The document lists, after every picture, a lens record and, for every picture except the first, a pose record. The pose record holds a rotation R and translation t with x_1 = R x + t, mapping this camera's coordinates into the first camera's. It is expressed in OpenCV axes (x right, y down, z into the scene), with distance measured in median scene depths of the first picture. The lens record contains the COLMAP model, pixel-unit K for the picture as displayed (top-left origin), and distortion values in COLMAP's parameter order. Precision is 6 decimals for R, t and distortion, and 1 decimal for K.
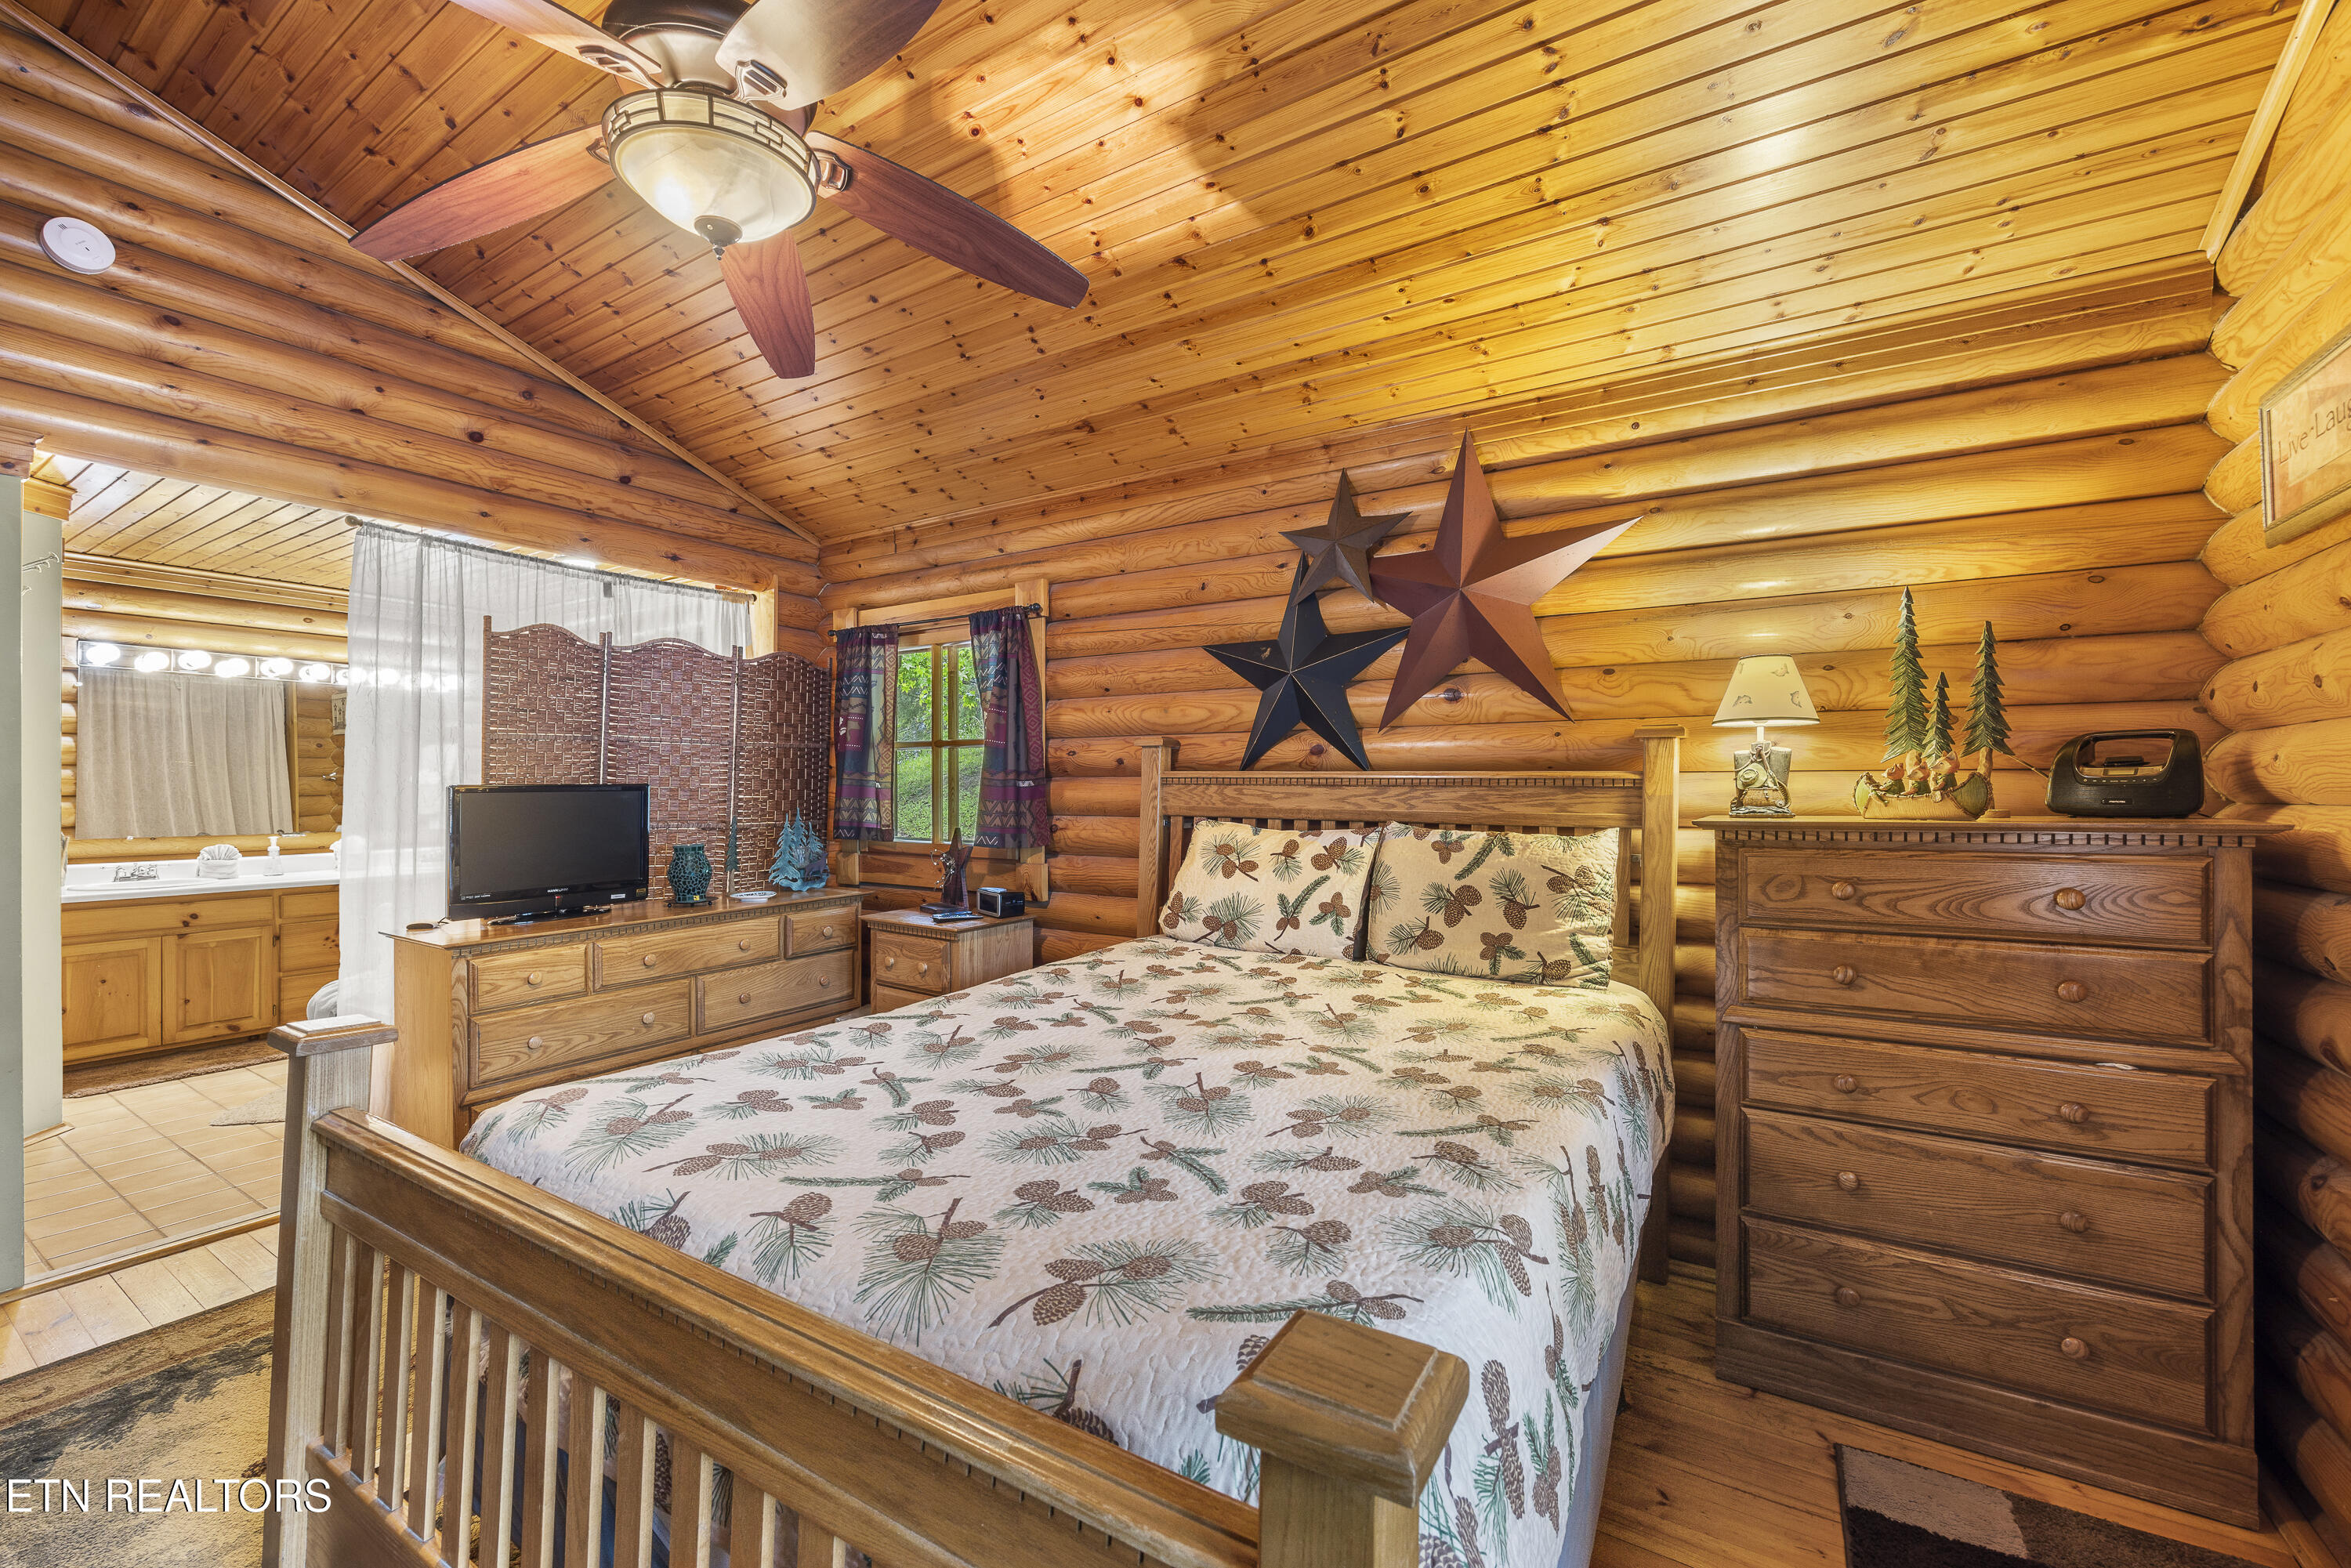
lens RADIAL K [[956.0, 0, 1188.3], [0, 956.0, 775.9], [0, 0, 1]] dist [-0.004879, 0.000242]
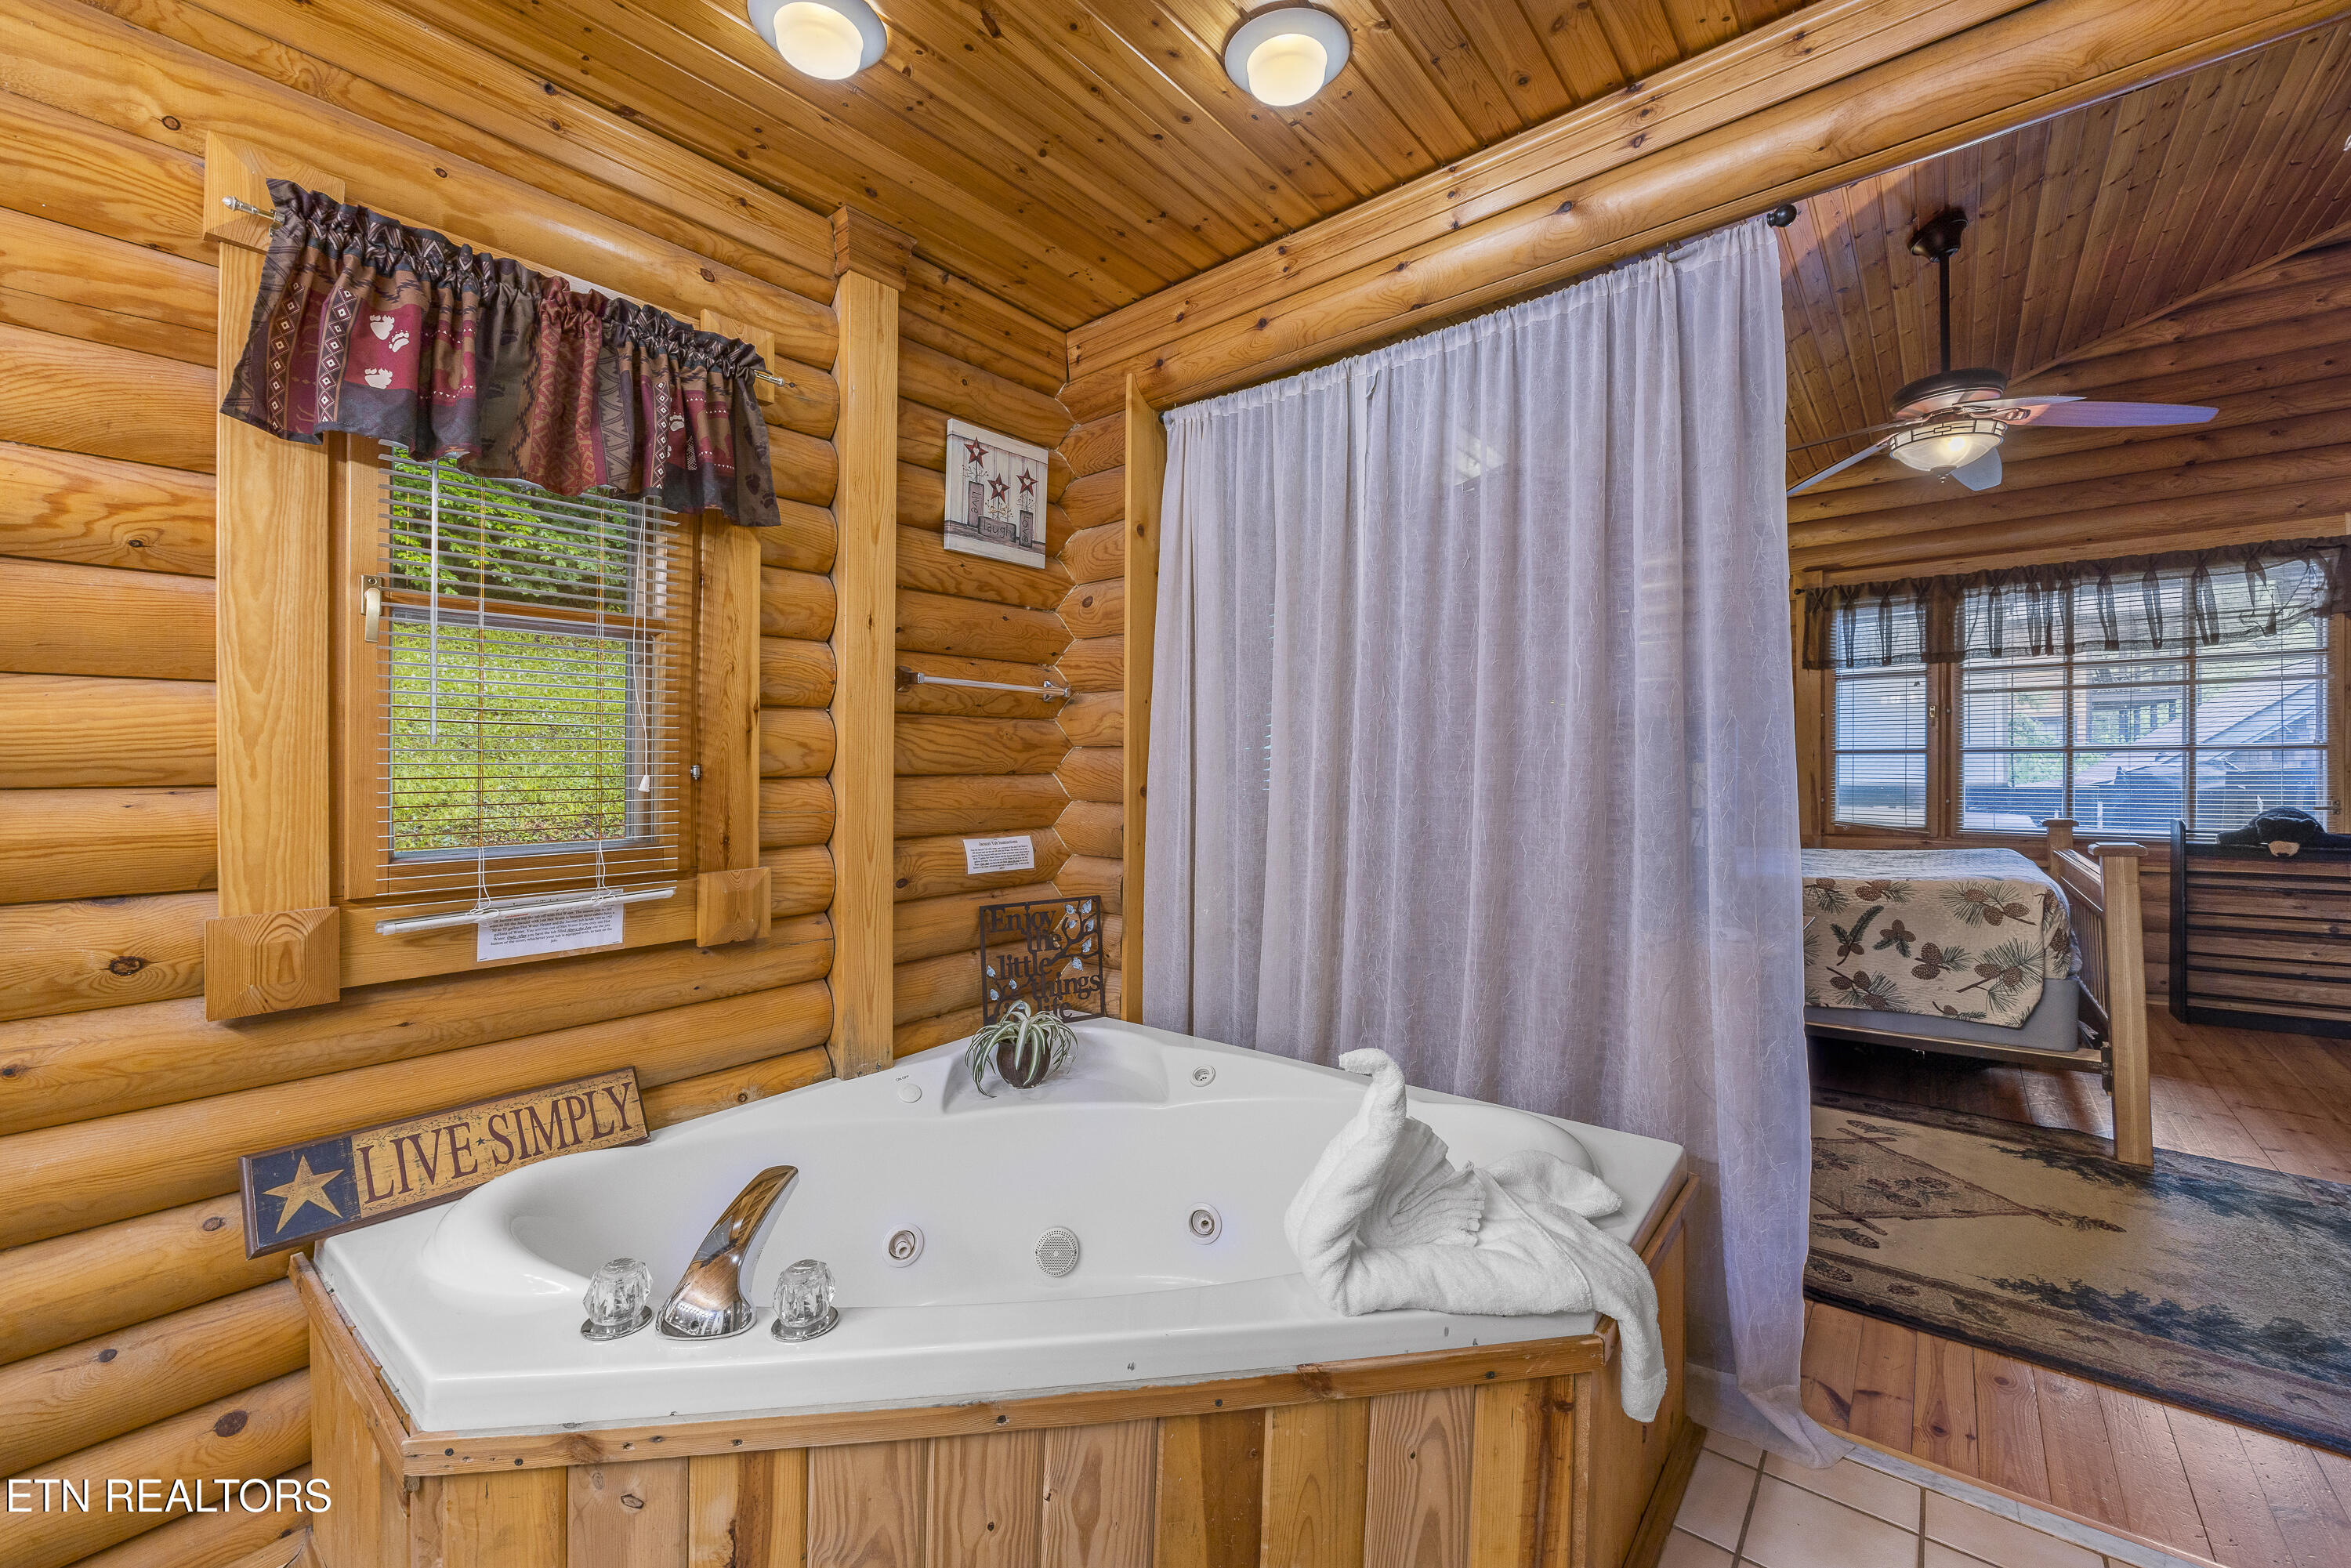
lens RADIAL K [[956.0, 0, 1162.1], [0, 956.0, 781.0], [0, 0, 1]] dist [-0.004879, 0.000242]
pose [[0.122203, -0.010144, 0.992453, -1.351490], [-0.002817, 0.999940, 0.010568, 0.046453], [-0.992501, -0.004088, 0.122167, 1.188197]]
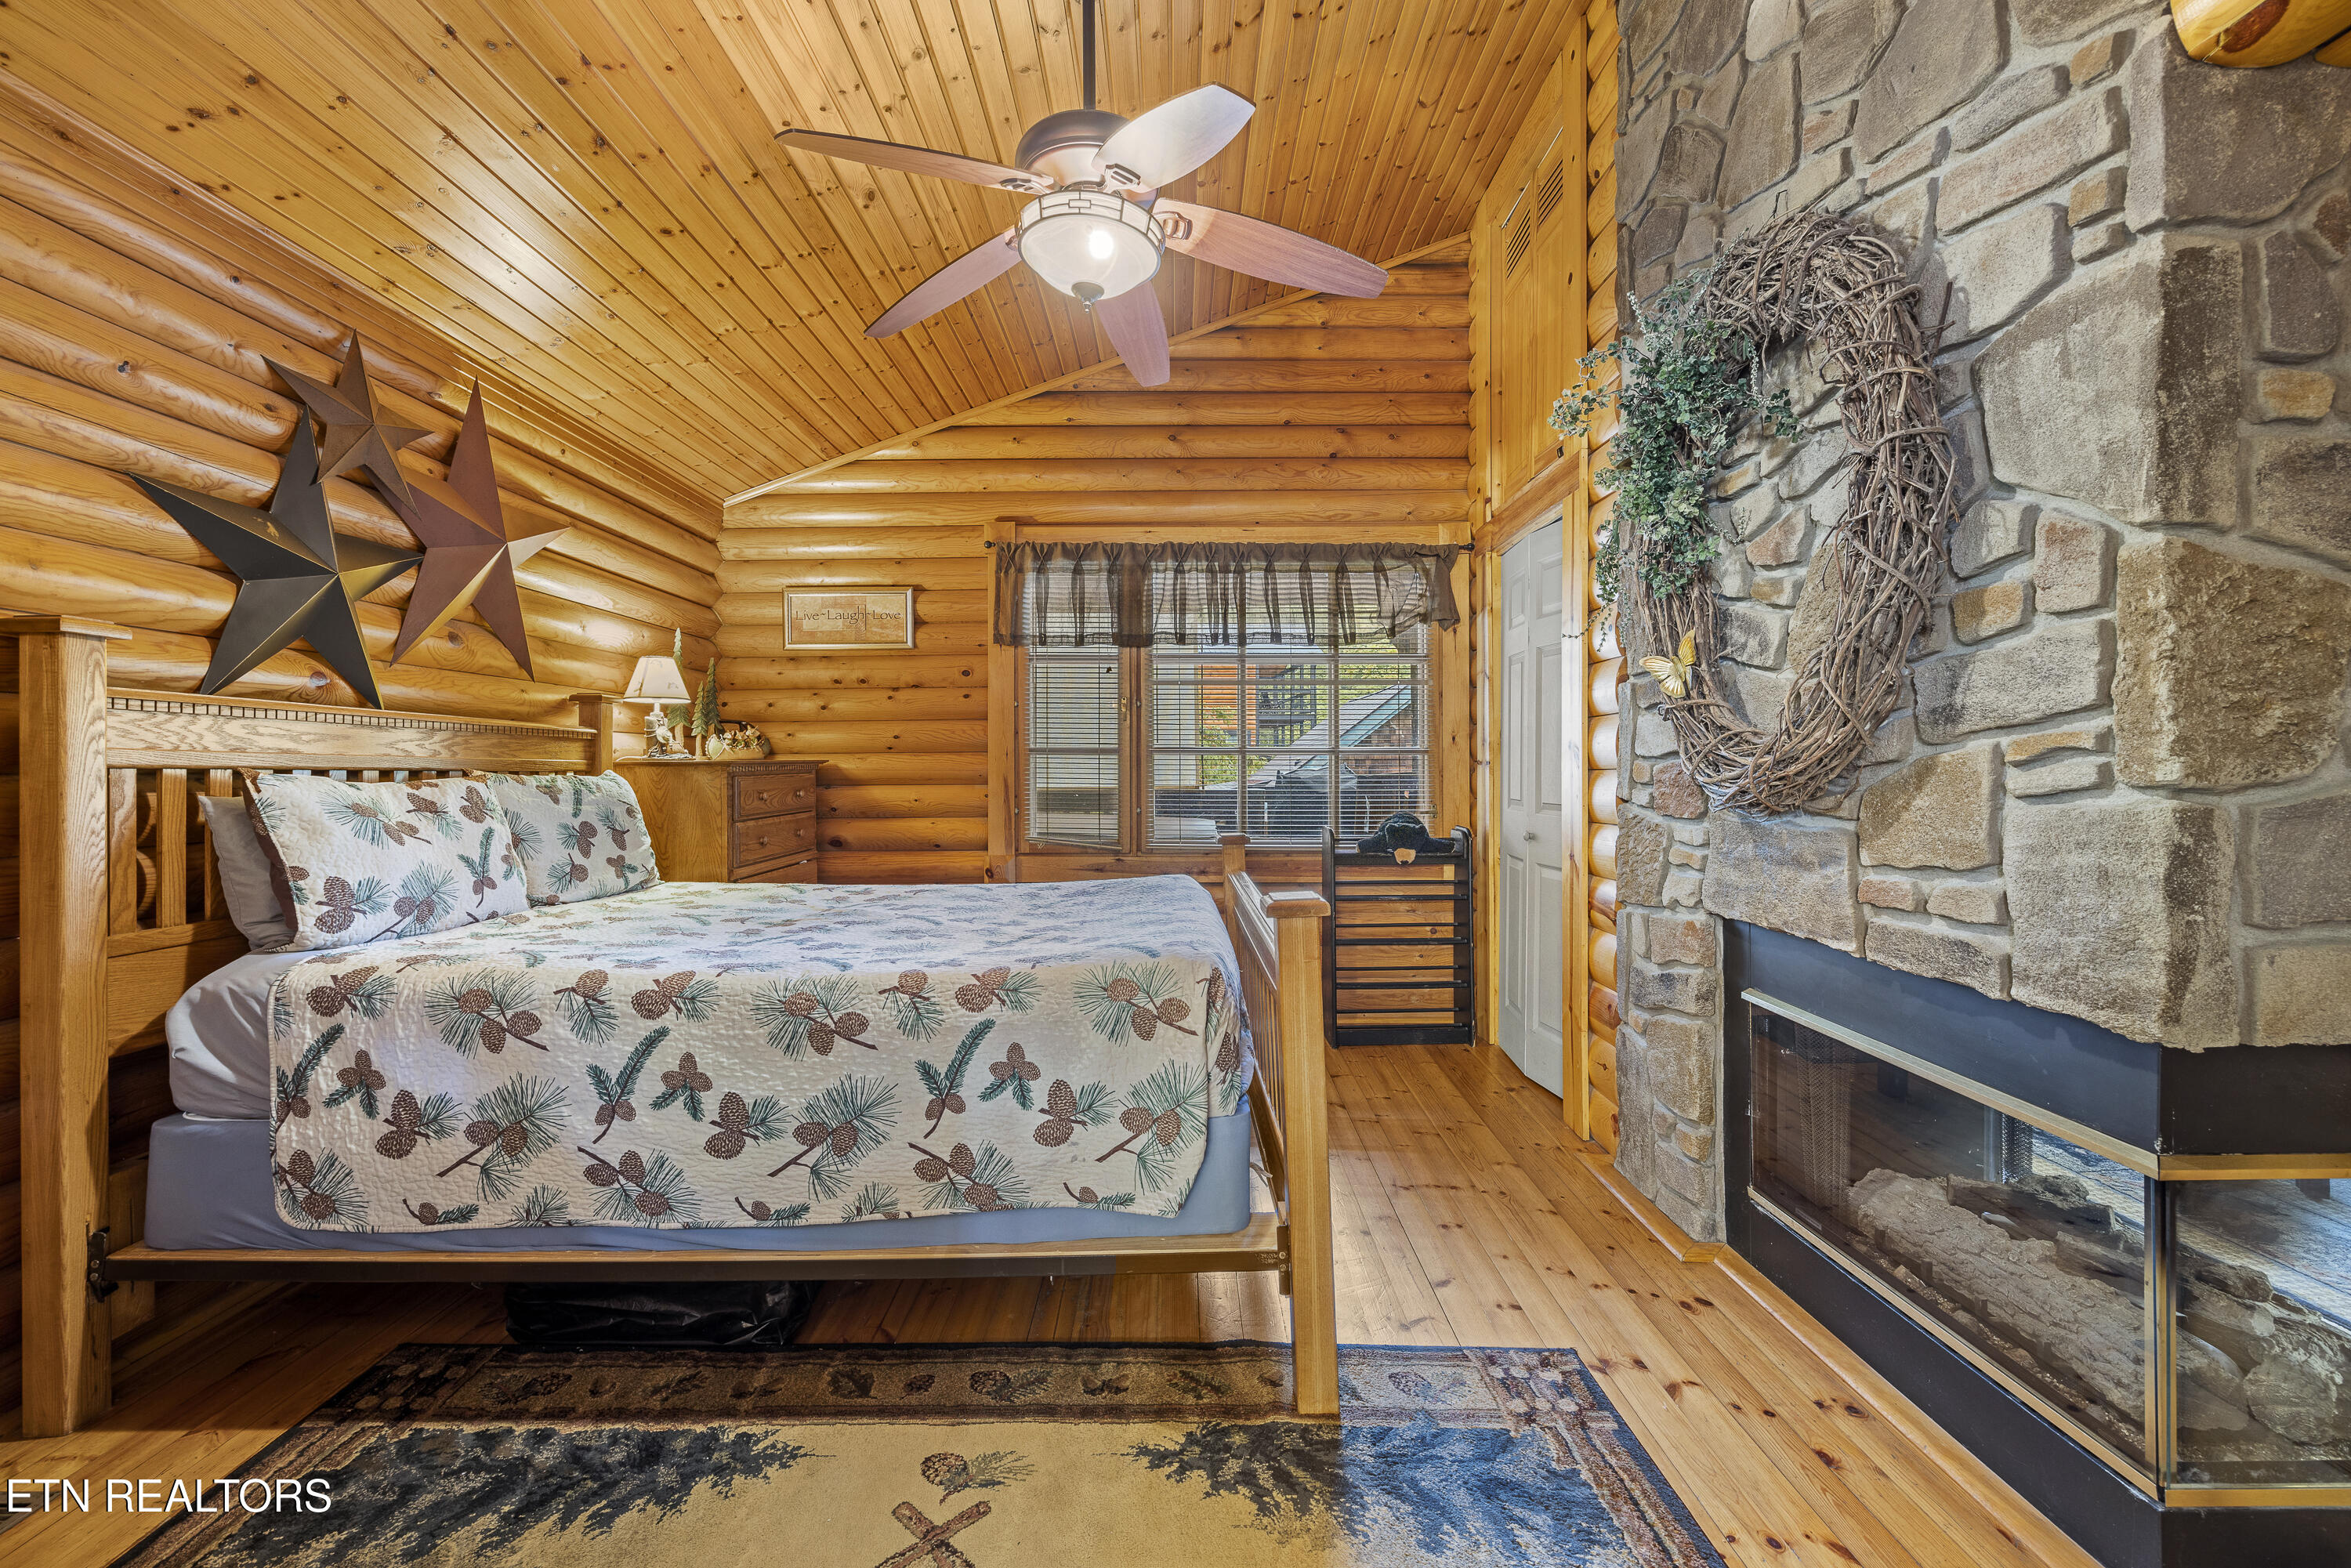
lens RADIAL K [[956.0, 0, 1185.4], [0, 956.0, 760.9], [0, 0, 1]] dist [-0.004879, 0.000242]
pose [[-0.543263, 0.008969, 0.839515, -0.807170], [-0.004509, 0.999897, -0.013600, 0.041887], [-0.839550, -0.011174, -0.543167, 0.776753]]
